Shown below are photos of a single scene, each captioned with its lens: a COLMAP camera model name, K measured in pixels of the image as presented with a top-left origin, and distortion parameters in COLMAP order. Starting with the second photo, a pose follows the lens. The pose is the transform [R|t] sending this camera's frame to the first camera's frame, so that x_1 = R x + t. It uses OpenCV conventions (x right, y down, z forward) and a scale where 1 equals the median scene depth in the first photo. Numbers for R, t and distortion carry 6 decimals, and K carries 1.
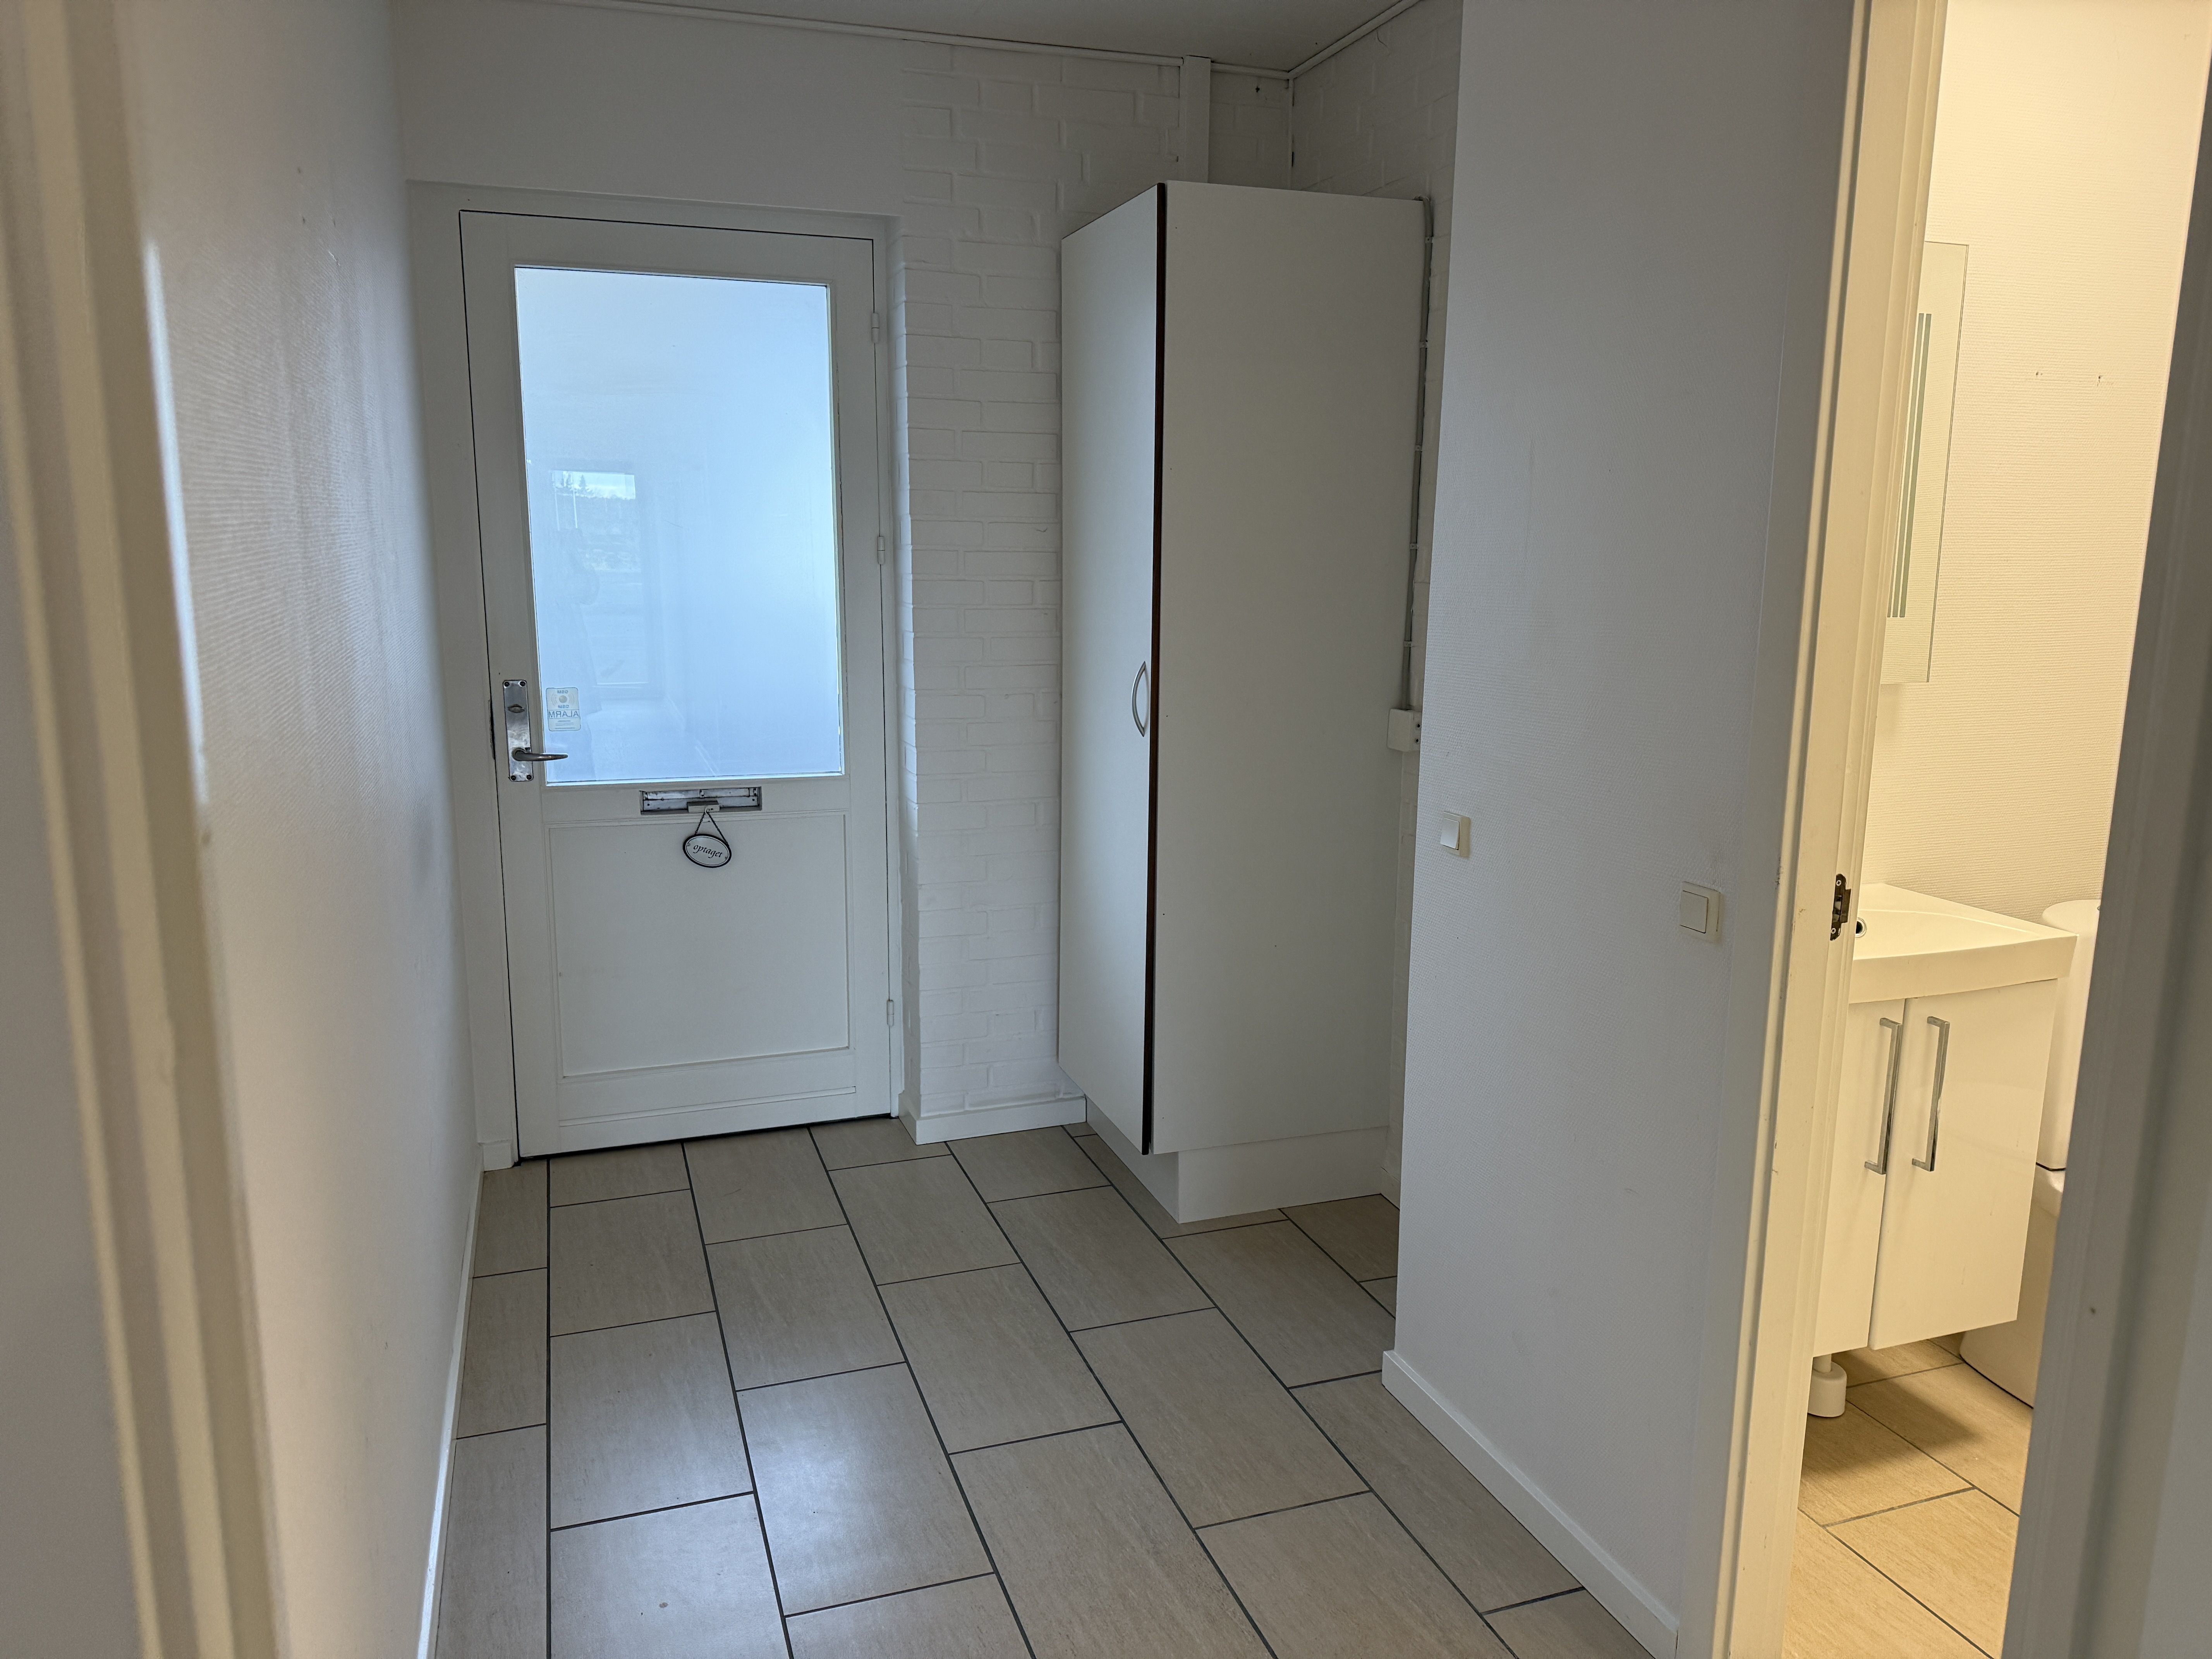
lens RADIAL K [[1559.6, 0, 1109.5], [0, 1559.6, 841.7], [0, 0, 1]] dist [0.009049, -0.008477]
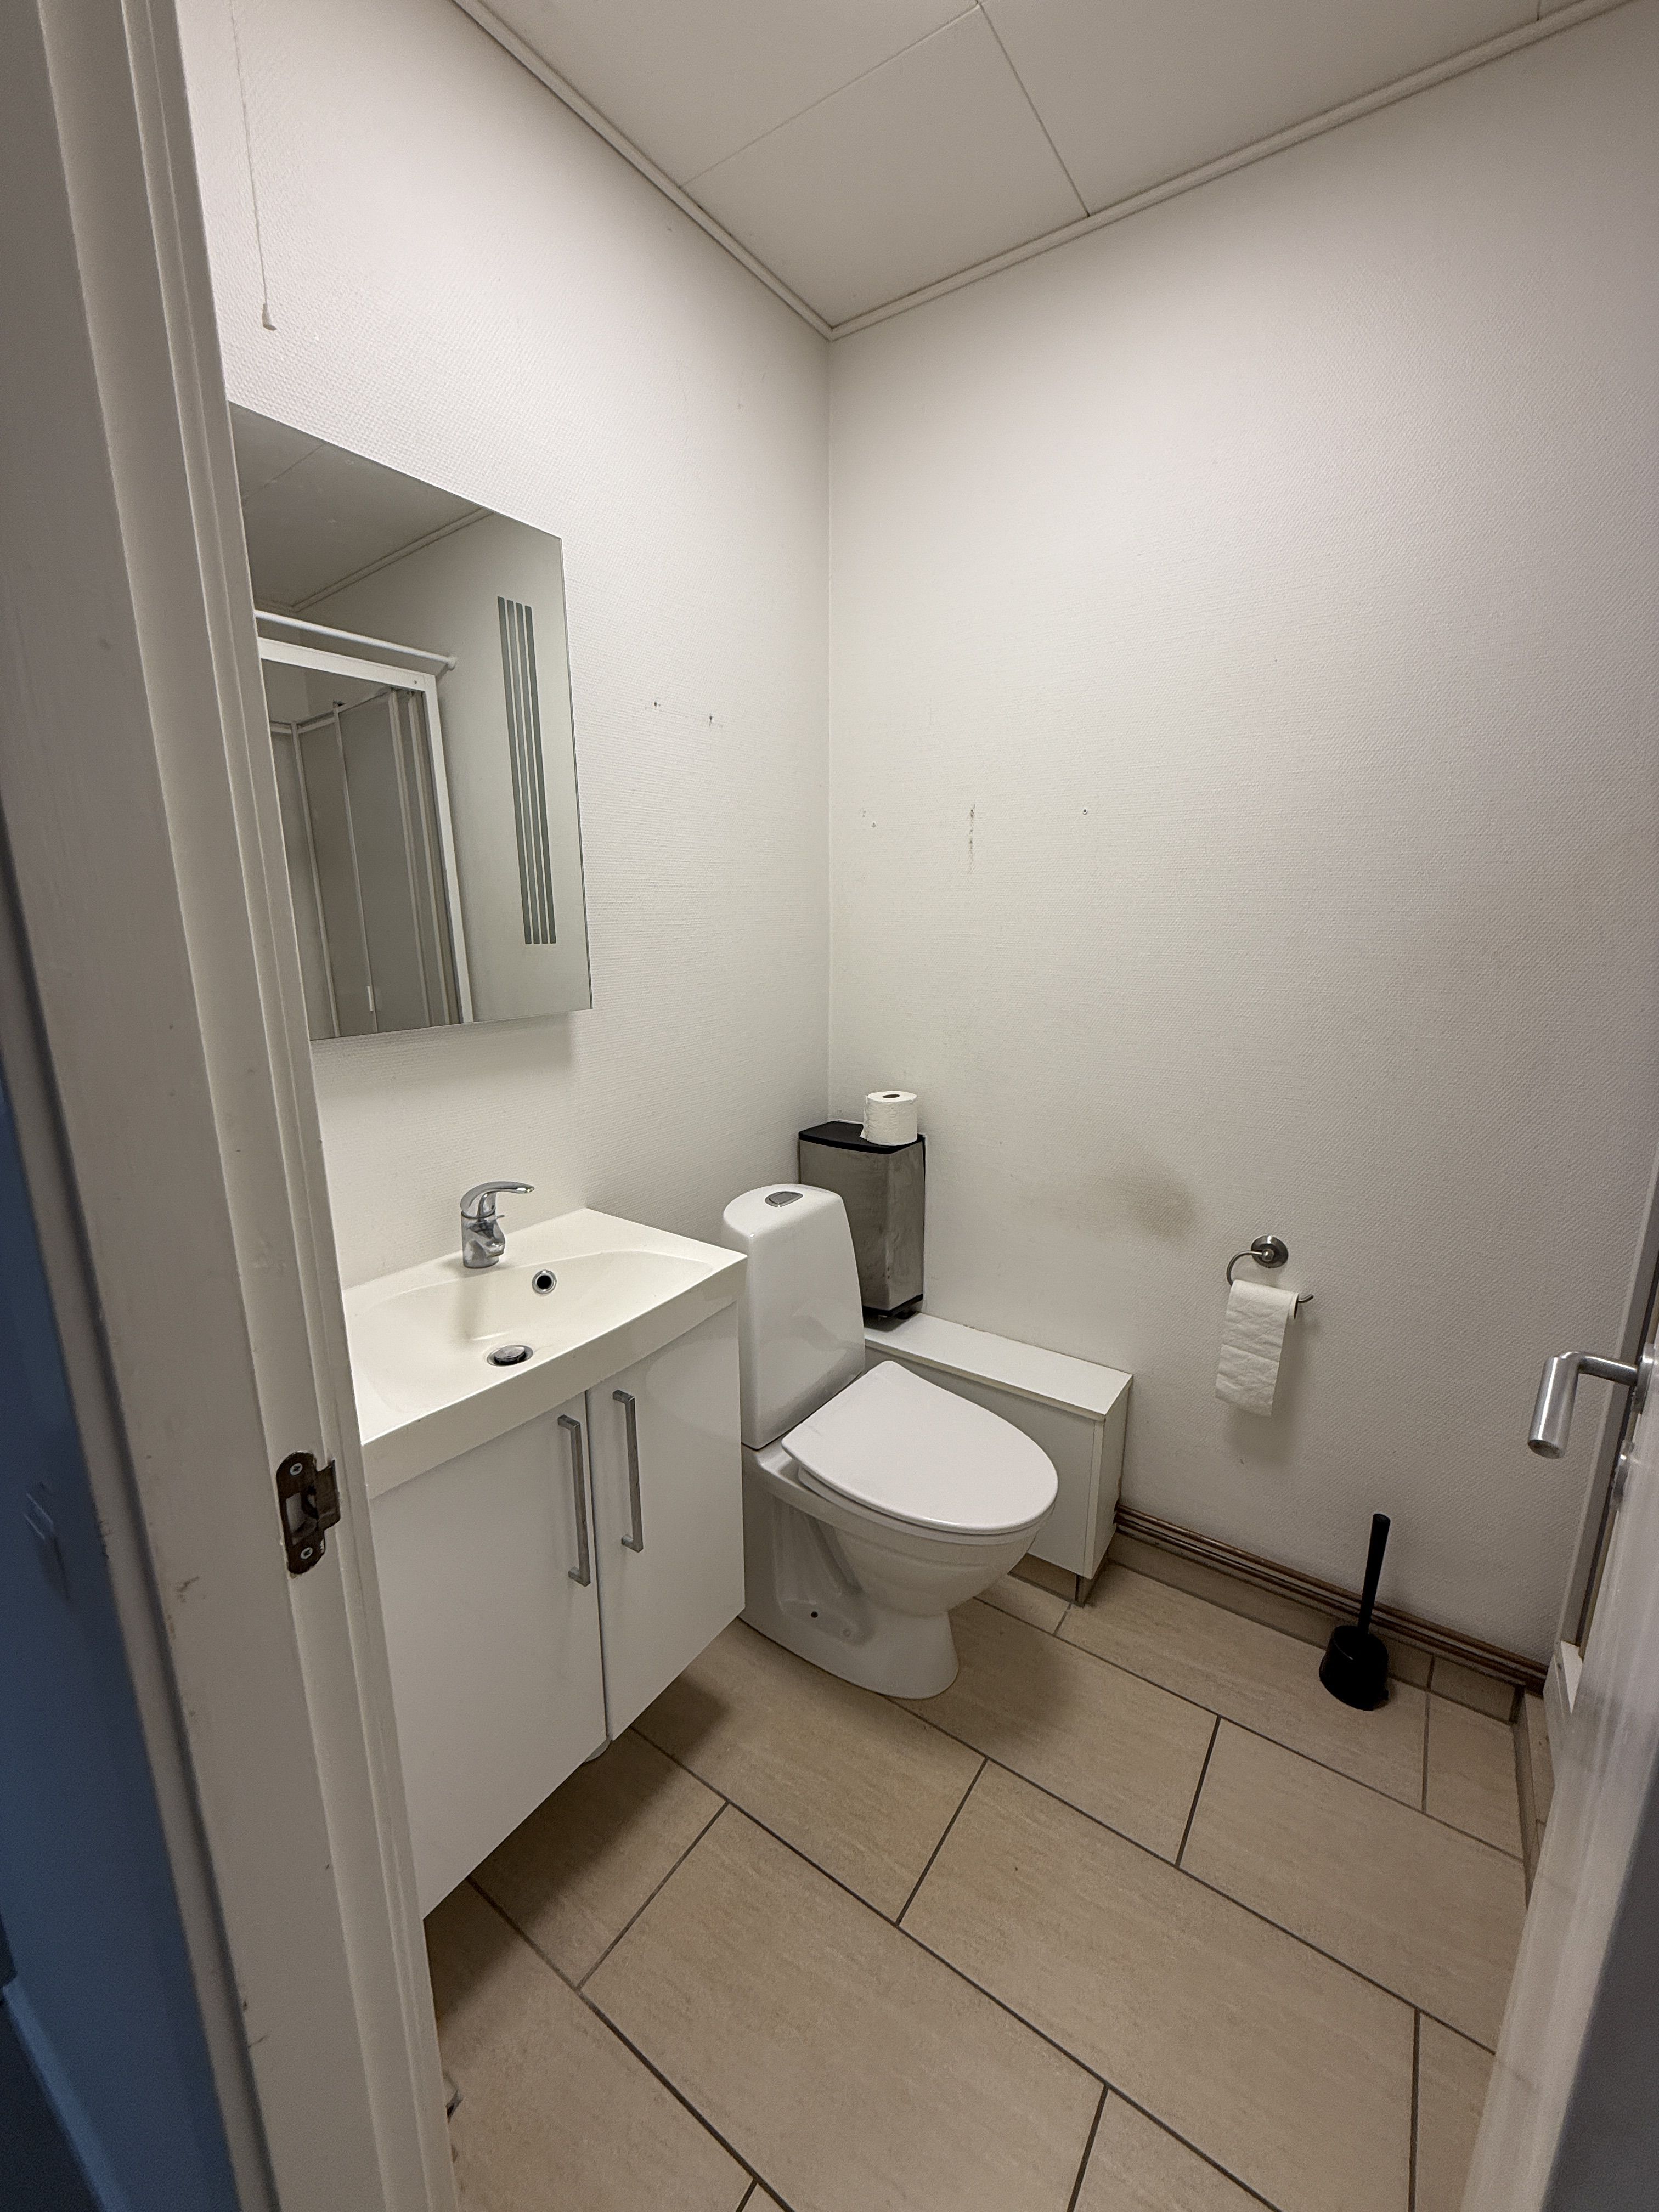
lens RADIAL K [[882.3, 0, 834.5], [0, 882.3, 1105.5], [0, 0, 1]] dist [-0.000186, -0.000052]
pose [[0.807144, -0.132539, 0.575284, 0.357760], [0.109491, 0.991174, 0.074736, -0.072424], [-0.580113, 0.002666, 0.814532, 0.518112]]
